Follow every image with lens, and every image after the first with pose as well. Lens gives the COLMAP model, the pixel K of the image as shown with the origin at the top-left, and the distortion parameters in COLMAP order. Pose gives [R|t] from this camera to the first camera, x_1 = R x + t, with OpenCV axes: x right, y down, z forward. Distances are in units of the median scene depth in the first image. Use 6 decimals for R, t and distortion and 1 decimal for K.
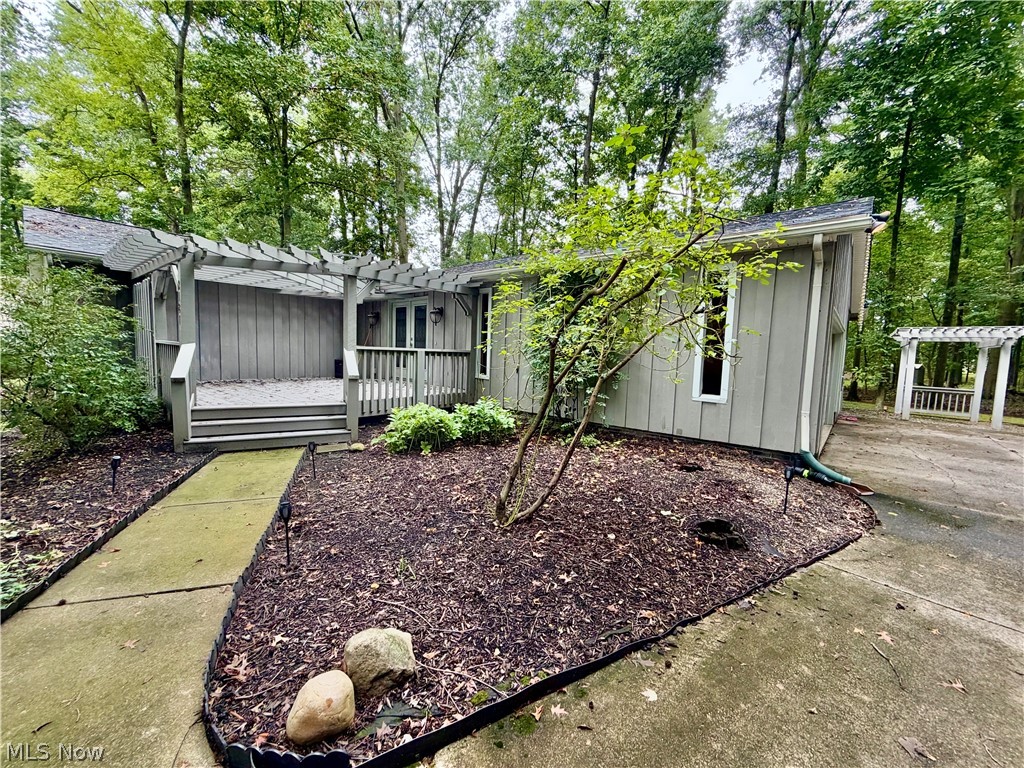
lens RADIAL K [[411.0, 0, 508.7], [0, 411.0, 384.4], [0, 0, 1]] dist [-0.000765, 0.000273]
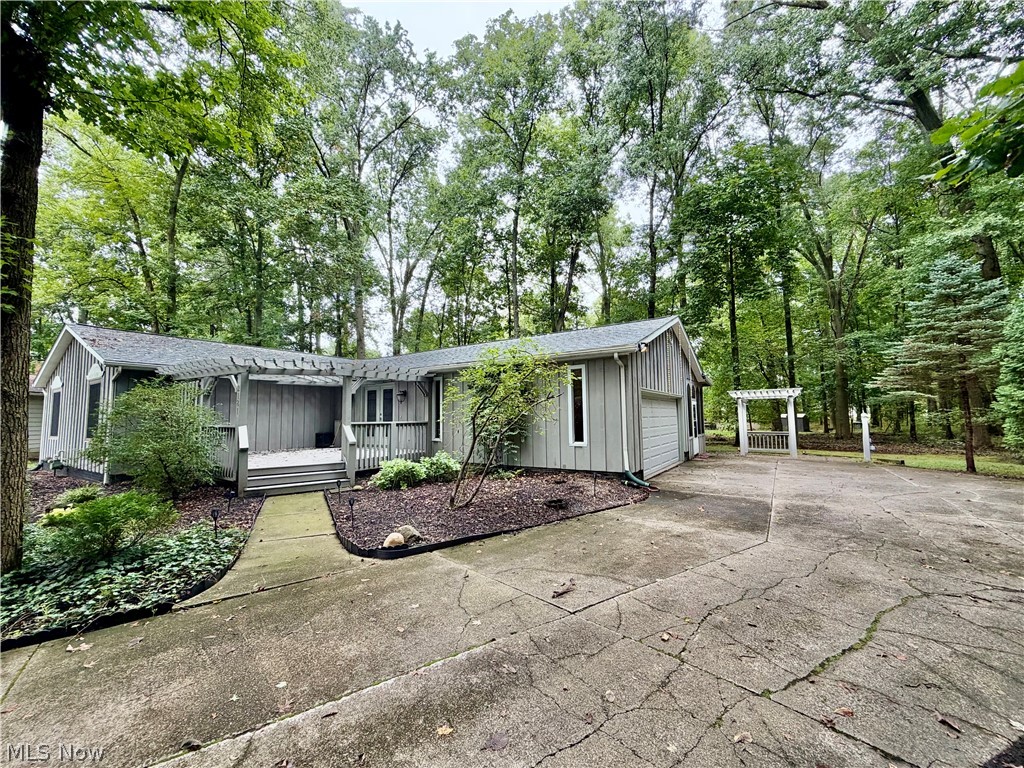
lens RADIAL K [[411.0, 0, 509.1], [0, 411.0, 385.1], [0, 0, 1]] dist [-0.000765, 0.000273]
pose [[0.991691, -0.036211, 0.123444, 0.009355], [0.055193, 0.986526, -0.154011, 0.021231], [-0.116203, 0.159545, 0.980328, -0.335248]]
